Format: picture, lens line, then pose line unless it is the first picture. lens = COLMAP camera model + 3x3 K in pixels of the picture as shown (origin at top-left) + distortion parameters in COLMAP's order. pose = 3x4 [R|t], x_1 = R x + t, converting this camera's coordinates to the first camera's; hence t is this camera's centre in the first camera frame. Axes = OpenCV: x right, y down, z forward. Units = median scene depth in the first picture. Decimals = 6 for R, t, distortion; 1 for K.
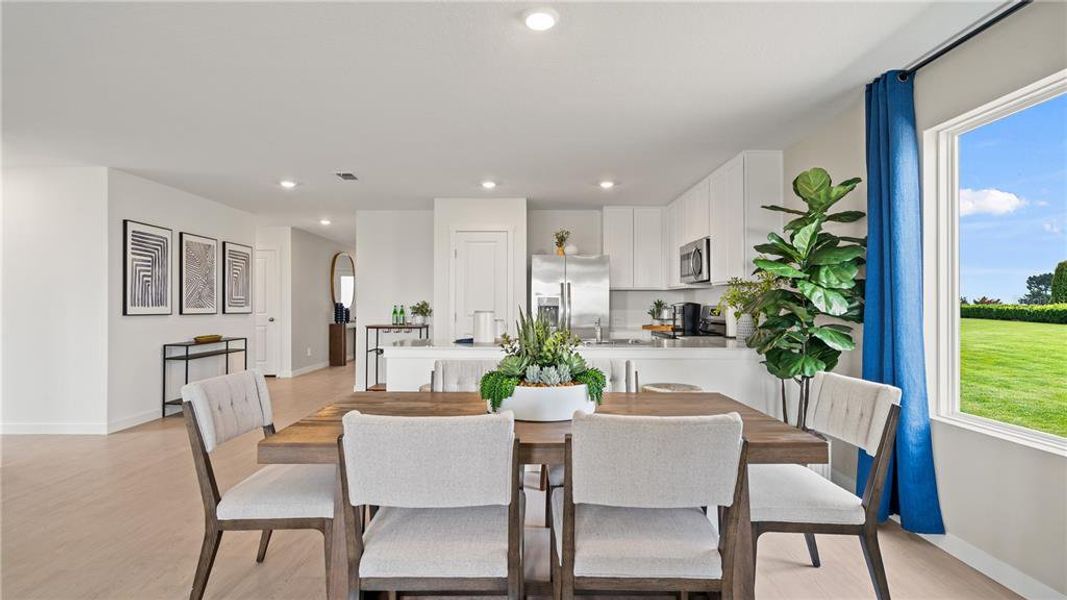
lens RADIAL K [[492.7, 0, 530.8], [0, 492.7, 298.6], [0, 0, 1]] dist [-0.002796, 0.002666]
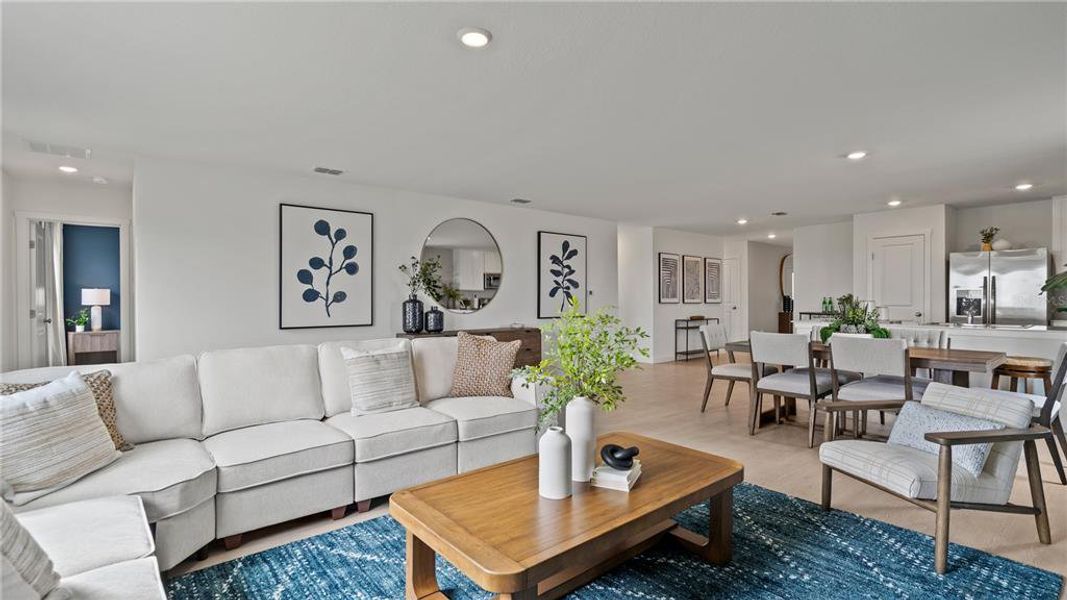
lens RADIAL K [[492.7, 0, 531.8], [0, 492.7, 300.2], [0, 0, 1]] dist [-0.002796, 0.002666]
pose [[0.635987, 0.001512, -0.771698, 0.279910], [0.011967, 0.999859, 0.011821, -0.004285], [0.771607, -0.016753, 0.635879, -0.502126]]
